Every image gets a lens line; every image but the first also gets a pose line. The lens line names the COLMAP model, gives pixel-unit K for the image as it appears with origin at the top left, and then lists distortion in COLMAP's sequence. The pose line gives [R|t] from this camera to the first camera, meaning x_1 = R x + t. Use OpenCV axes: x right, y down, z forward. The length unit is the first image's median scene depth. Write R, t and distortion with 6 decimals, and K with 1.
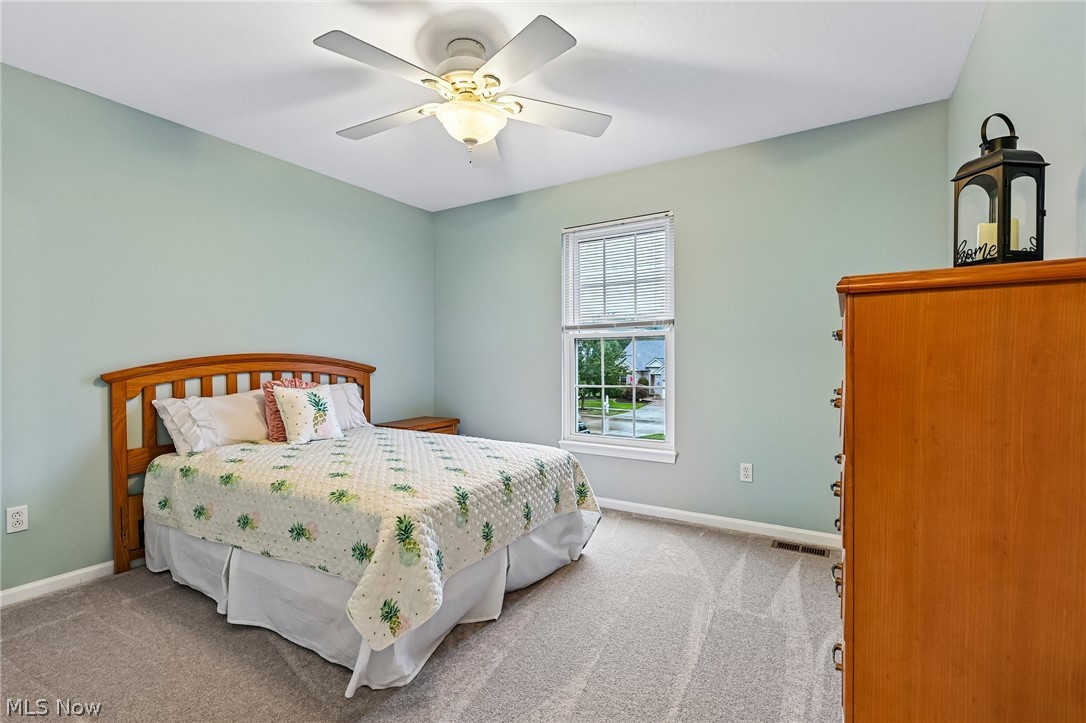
lens RADIAL K [[486.4, 0, 539.6], [0, 486.4, 362.0], [0, 0, 1]] dist [0.002712, -0.000234]
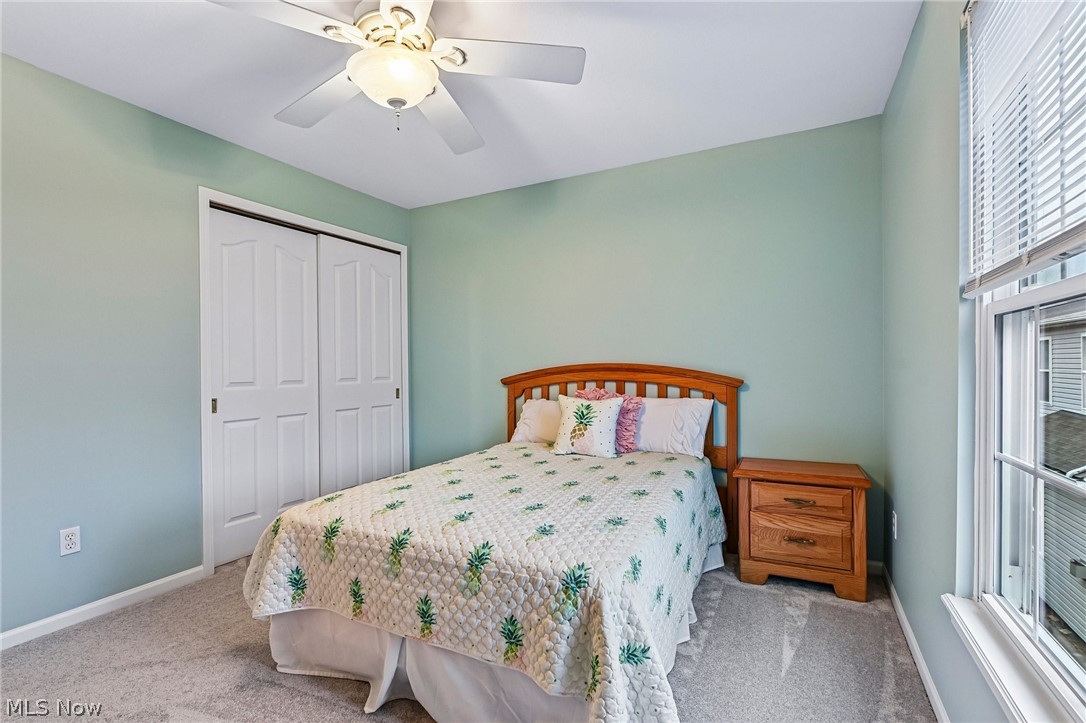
lens RADIAL K [[486.4, 0, 542.2], [0, 486.4, 367.0], [0, 0, 1]] dist [0.002712, -0.000234]
pose [[0.085936, 0.005352, -0.996286, 0.481735], [-0.003365, 0.999981, 0.005082, -0.014929], [0.996295, 0.002916, 0.085953, 0.838584]]
